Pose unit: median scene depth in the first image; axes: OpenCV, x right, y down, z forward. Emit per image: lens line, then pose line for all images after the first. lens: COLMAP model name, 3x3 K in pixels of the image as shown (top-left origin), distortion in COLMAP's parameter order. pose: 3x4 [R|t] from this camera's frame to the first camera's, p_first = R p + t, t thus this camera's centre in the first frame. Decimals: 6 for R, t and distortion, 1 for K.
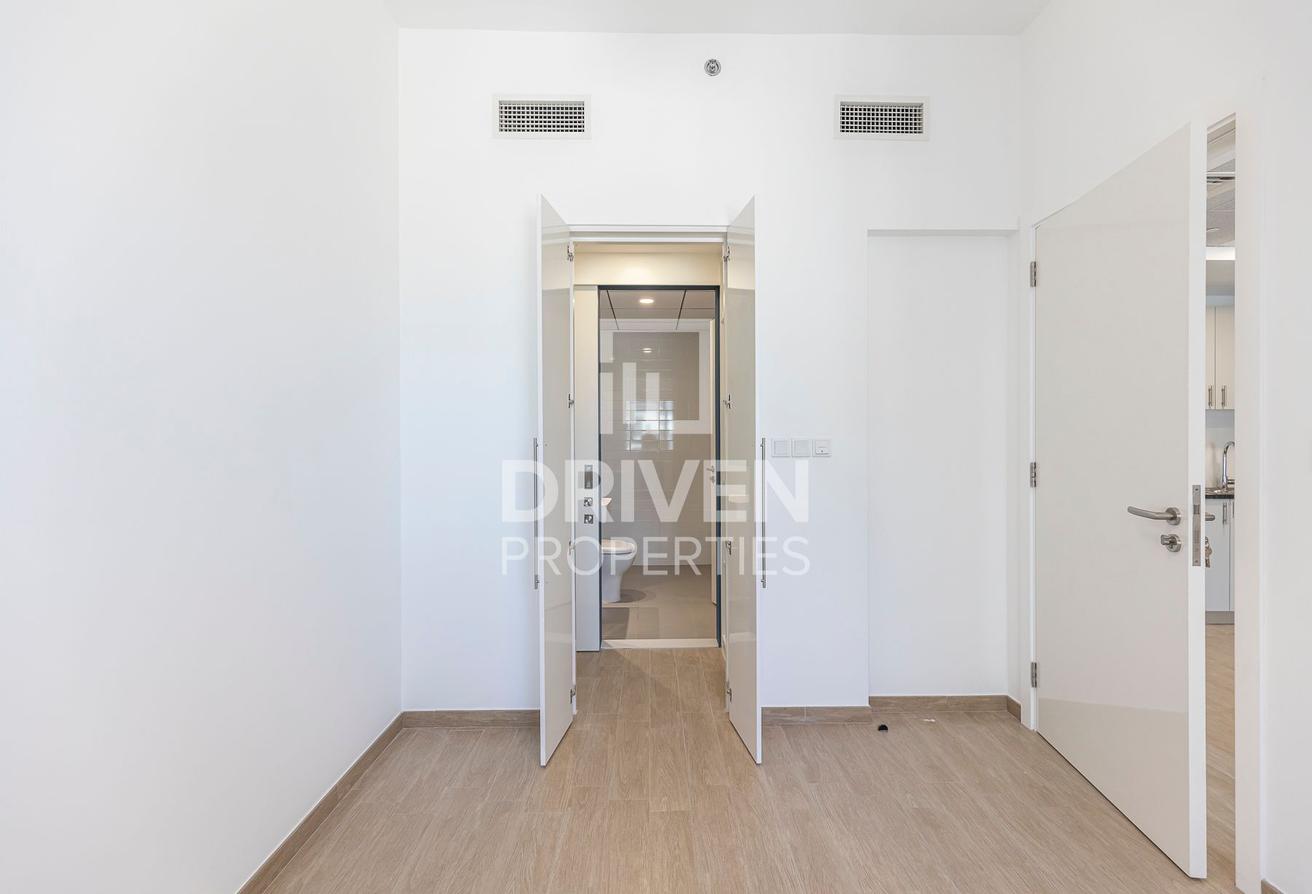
lens RADIAL K [[613.9, 0, 654.6], [0, 613.9, 450.1], [0, 0, 1]] dist [0.013883, -0.001873]
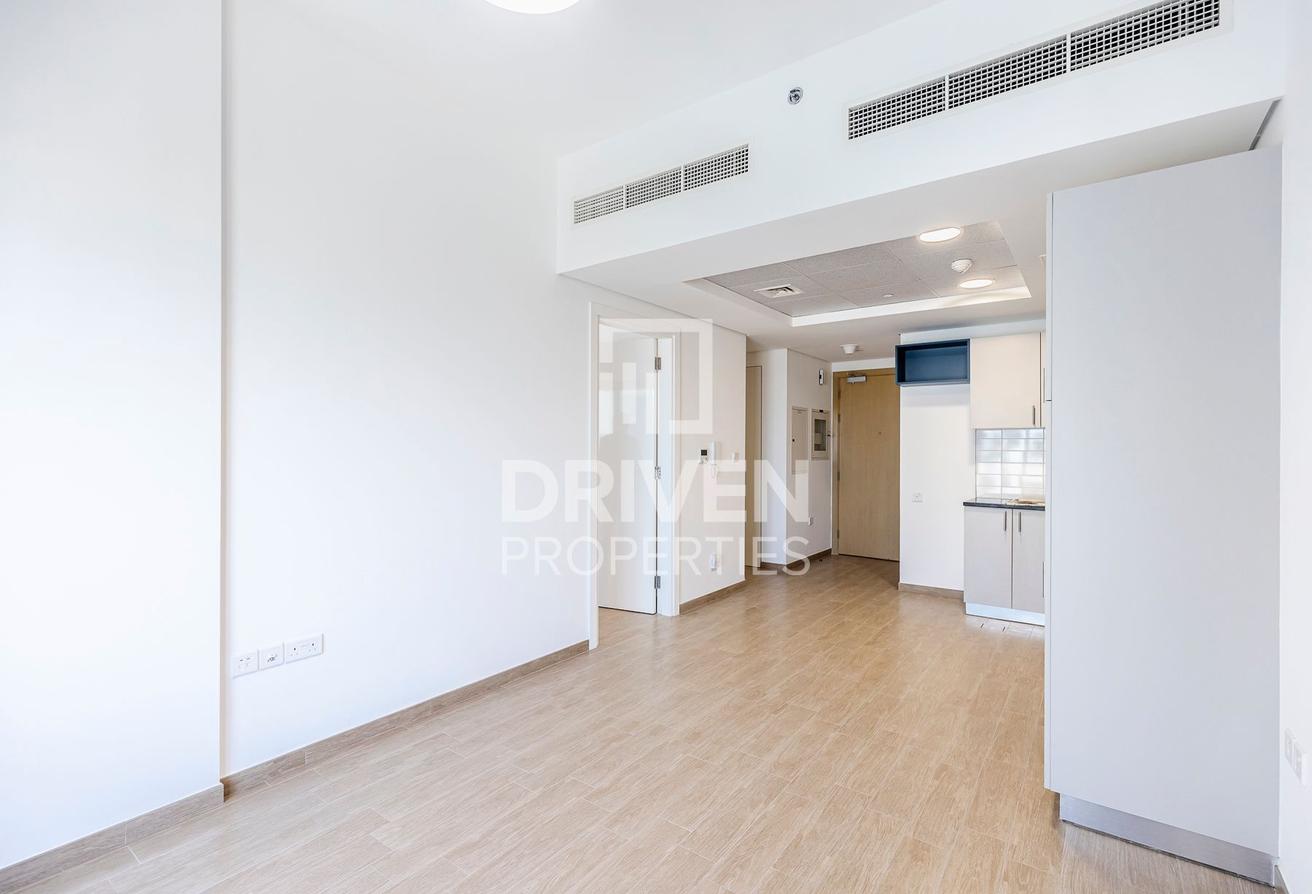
lens RADIAL K [[613.9, 0, 644.2], [0, 613.9, 425.6], [0, 0, 1]] dist [0.013883, -0.001873]
pose [[0.770753, -0.011873, -0.637023, 0.406119], [-0.008838, 0.999531, -0.029323, -0.016669], [0.637073, 0.028231, 0.770287, 0.032442]]
